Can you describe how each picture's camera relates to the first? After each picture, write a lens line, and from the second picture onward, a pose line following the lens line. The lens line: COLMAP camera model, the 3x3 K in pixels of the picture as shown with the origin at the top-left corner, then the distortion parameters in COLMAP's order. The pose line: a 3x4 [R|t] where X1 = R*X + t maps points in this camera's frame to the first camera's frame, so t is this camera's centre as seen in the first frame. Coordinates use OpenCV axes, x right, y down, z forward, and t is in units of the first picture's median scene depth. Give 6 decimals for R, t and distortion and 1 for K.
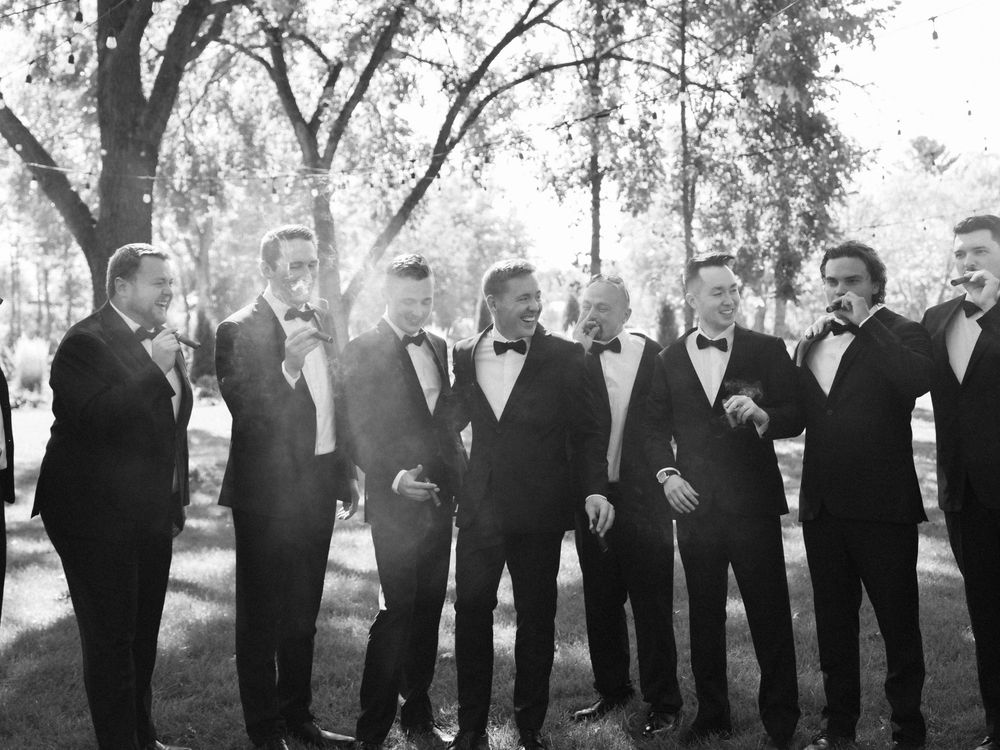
lens RADIAL K [[1309.2, 0, 503.6], [0, 1309.2, 379.3], [0, 0, 1]] dist [0.017261, 0.000000]
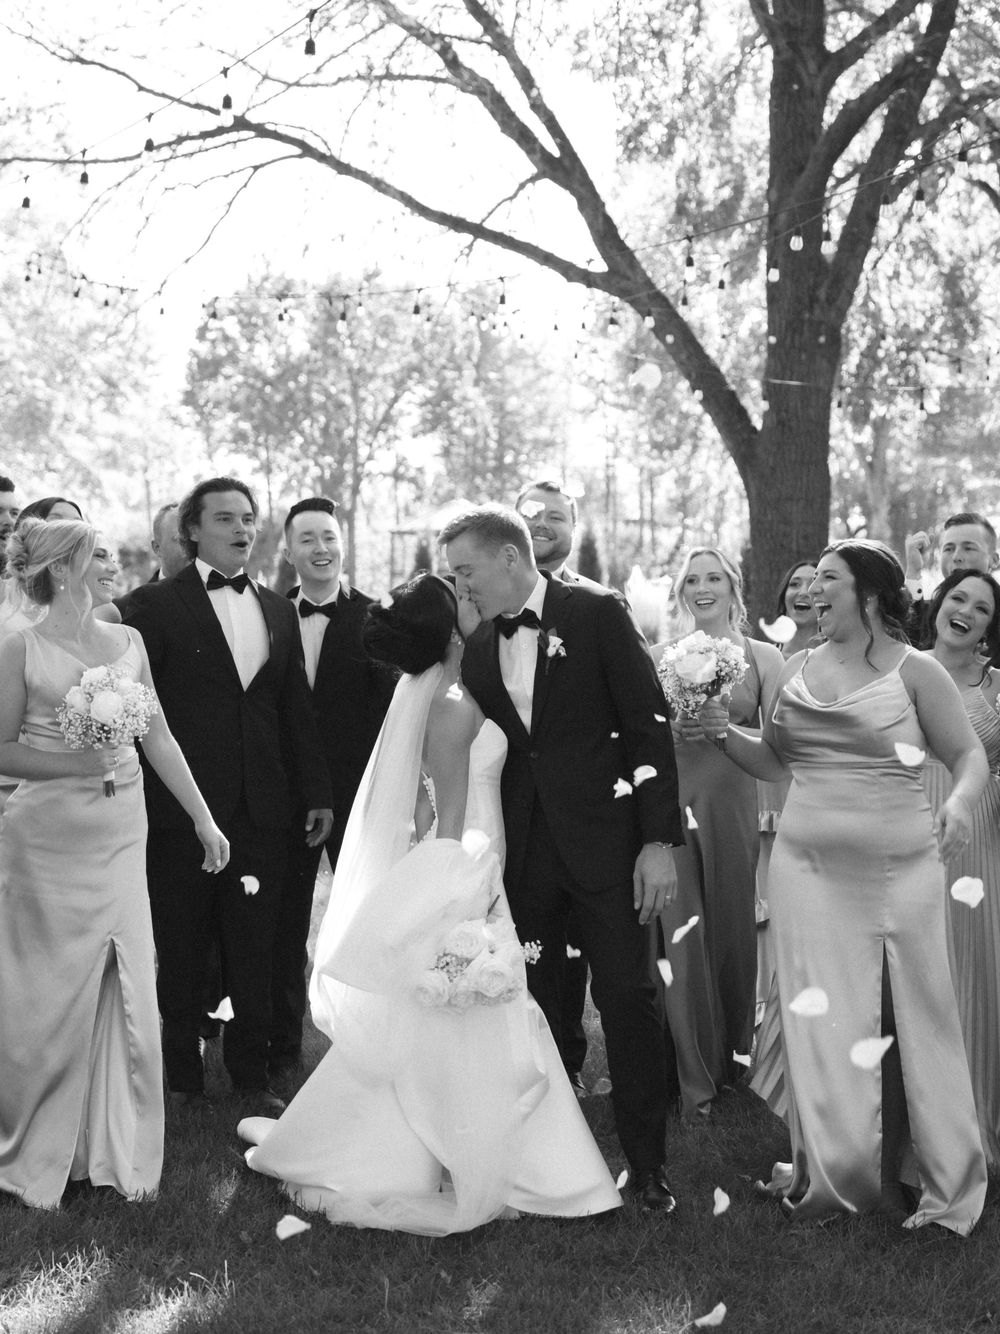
lens RADIAL K [[2069.8, 0, 503.7], [0, 2069.8, 660.0], [0, 0, 1]] dist [0.032203, 0.000000]
pose [[0.922965, 0.042676, -0.382511, 0.010509], [-0.038907, 0.999088, 0.017587, -0.002806], [0.382912, -0.001349, 0.923784, -0.104426]]
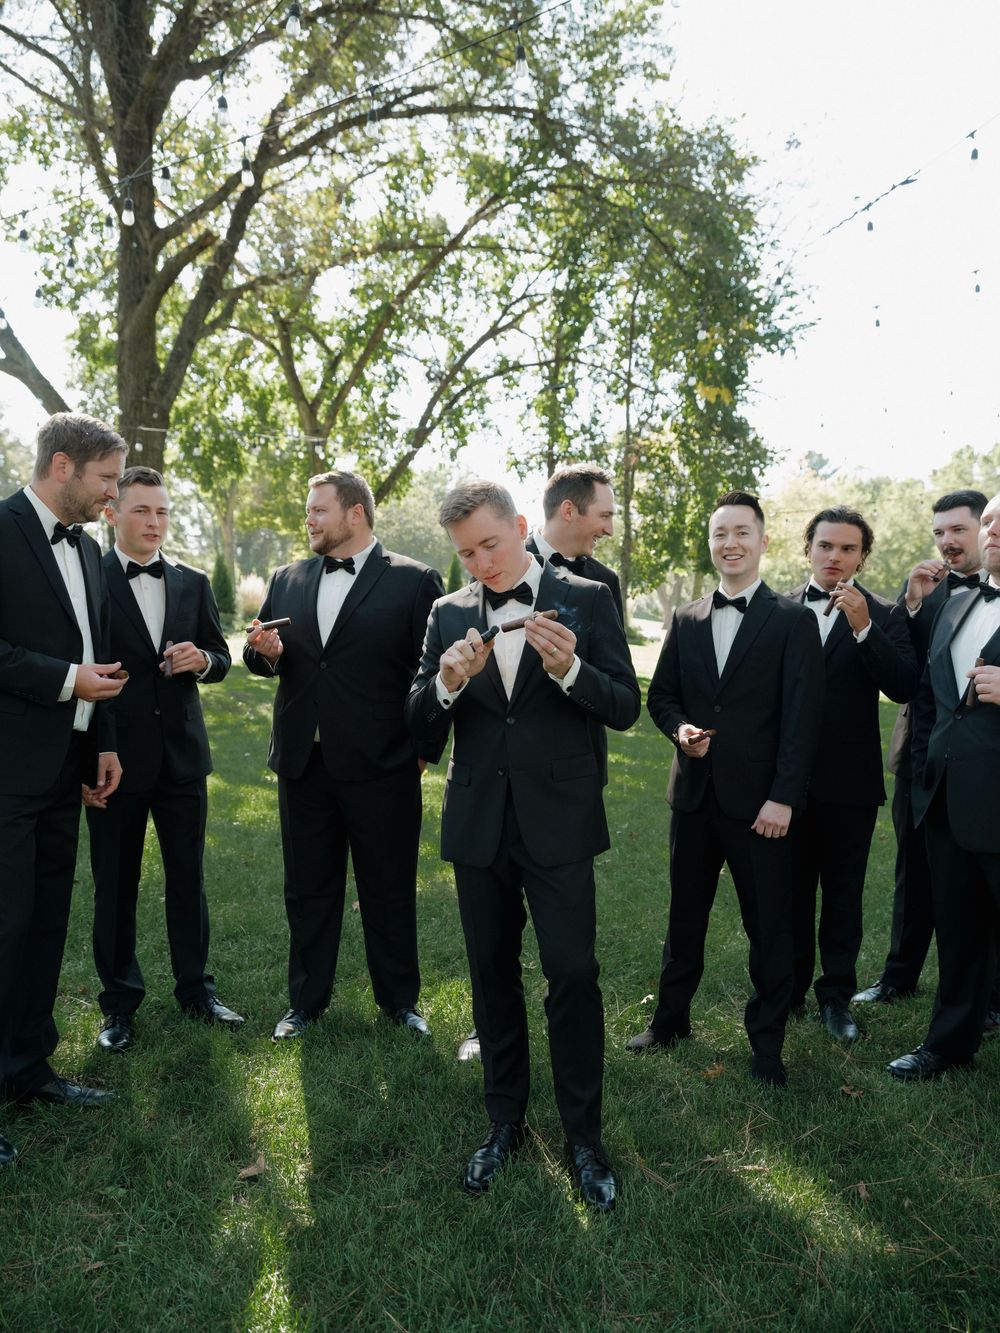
lens RADIAL K [[1014.8, 0, 499.8], [0, 1014.8, 654.7], [0, 0, 1]] dist [-0.008731, 0.000418]
pose [[0.998505, 0.047073, 0.027771, 0.006037], [-0.047813, 0.998502, 0.026609, -0.001540], [-0.026477, -0.027897, 0.999260, 0.073872]]
